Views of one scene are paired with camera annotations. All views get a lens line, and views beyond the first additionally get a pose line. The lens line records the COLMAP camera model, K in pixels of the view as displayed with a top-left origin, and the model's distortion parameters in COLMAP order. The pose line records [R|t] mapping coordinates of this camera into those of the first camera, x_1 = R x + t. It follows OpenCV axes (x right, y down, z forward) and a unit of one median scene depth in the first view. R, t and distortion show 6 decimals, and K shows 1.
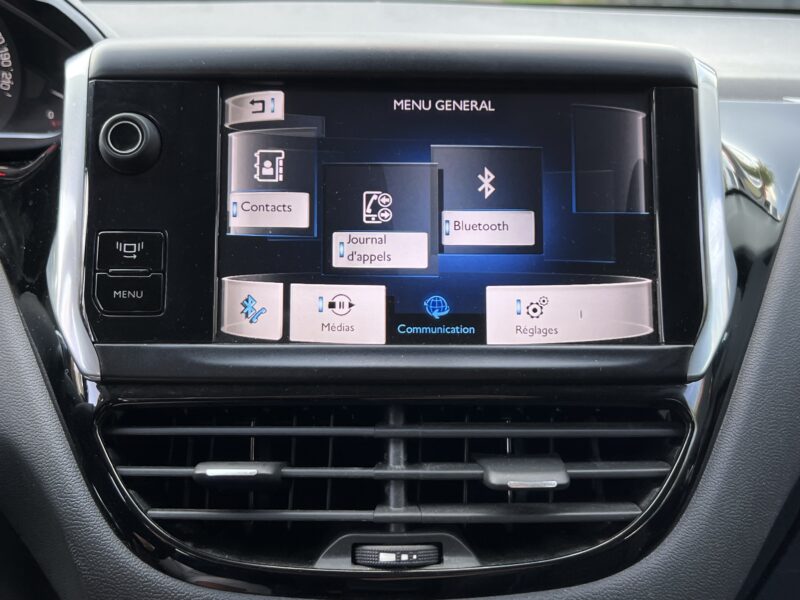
lens RADIAL K [[1023.6, 0, 405.8], [0, 1023.6, 296.4], [0, 0, 1]] dist [0.039422, 0.000000]
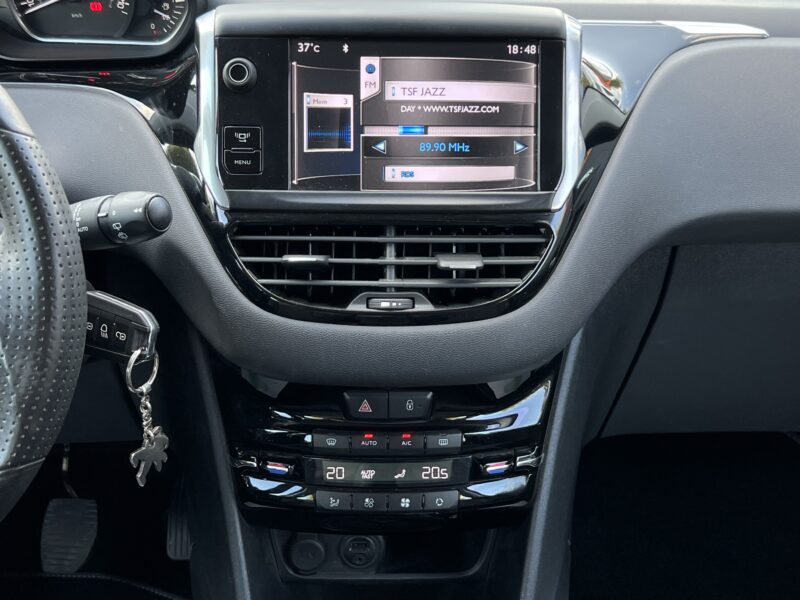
lens RADIAL K [[1099.3, 0, 395.0], [0, 1099.3, 296.2], [0, 0, 1]] dist [0.141279, 0.000000]
pose [[0.999981, 0.005208, -0.003420, 0.006126], [-0.004630, 0.988462, 0.151395, -0.064474], [0.004169, -0.151377, 0.988467, -0.952368]]
